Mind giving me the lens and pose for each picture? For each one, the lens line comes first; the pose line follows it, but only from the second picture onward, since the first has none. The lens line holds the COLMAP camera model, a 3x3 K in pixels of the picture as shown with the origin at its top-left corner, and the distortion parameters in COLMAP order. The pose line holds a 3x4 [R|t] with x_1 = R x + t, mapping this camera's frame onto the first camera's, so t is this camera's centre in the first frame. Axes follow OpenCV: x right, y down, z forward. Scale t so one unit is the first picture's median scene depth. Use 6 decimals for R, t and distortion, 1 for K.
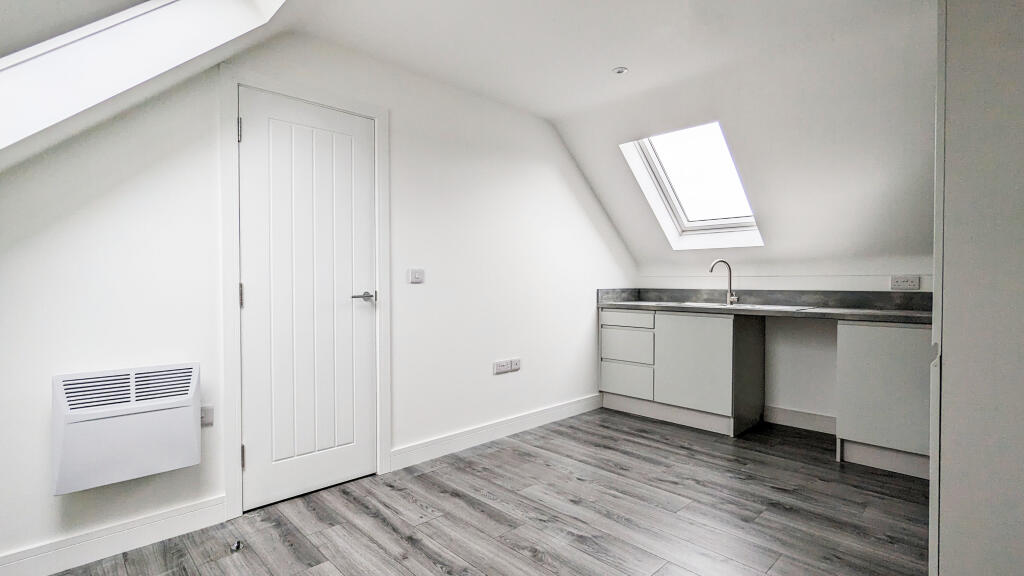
lens RADIAL K [[493.3, 0, 512.2], [0, 493.3, 286.6], [0, 0, 1]] dist [0.001860, 0.001140]
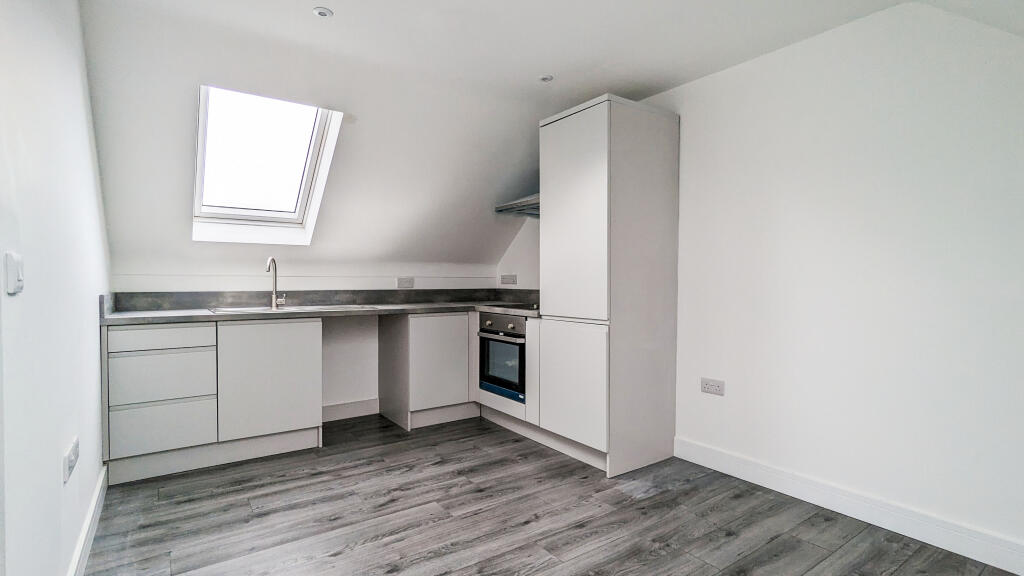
lens RADIAL K [[493.3, 0, 507.7], [0, 493.3, 284.6], [0, 0, 1]] dist [0.001860, 0.001140]
pose [[0.156155, -0.010442, 0.987677, -0.441097], [0.010572, 0.999905, 0.008900, -0.010637], [-0.987676, 0.009052, 0.156250, 0.514498]]
